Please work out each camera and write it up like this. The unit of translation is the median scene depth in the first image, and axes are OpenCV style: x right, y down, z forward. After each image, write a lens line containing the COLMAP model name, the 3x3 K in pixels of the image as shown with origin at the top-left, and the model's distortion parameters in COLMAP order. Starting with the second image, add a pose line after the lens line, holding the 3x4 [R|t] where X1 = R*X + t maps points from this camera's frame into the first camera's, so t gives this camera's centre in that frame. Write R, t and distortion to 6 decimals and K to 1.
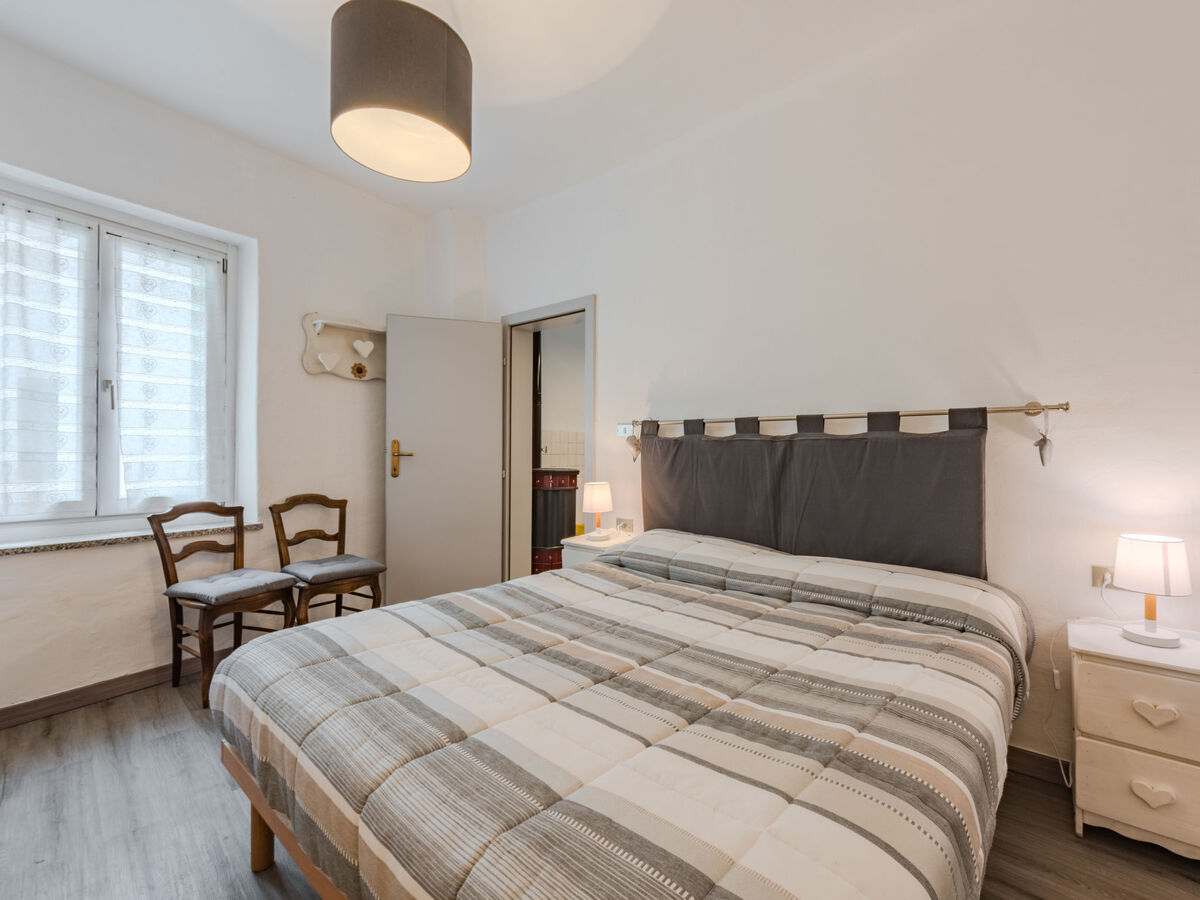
lens RADIAL K [[507.9, 0, 609.6], [0, 507.9, 446.4], [0, 0, 1]] dist [0.001599, -0.000633]
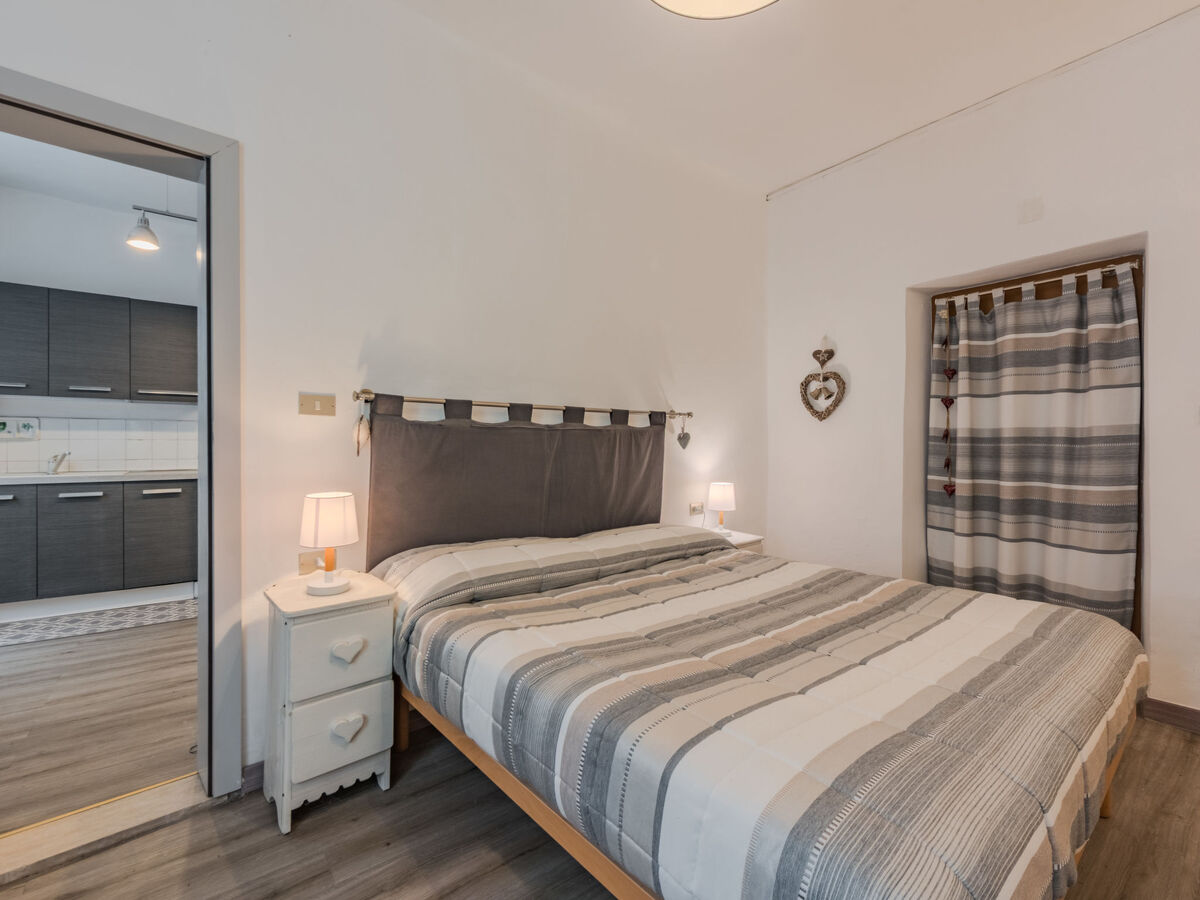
lens RADIAL K [[544.7, 0, 623.0], [0, 544.7, 442.5], [0, 0, 1]] dist [0.000890, -0.001013]
pose [[0.141269, -0.010244, 0.989918, -0.781143], [-0.018238, 0.999750, 0.012949, -0.002233], [-0.989803, -0.019884, 0.141047, 0.759513]]
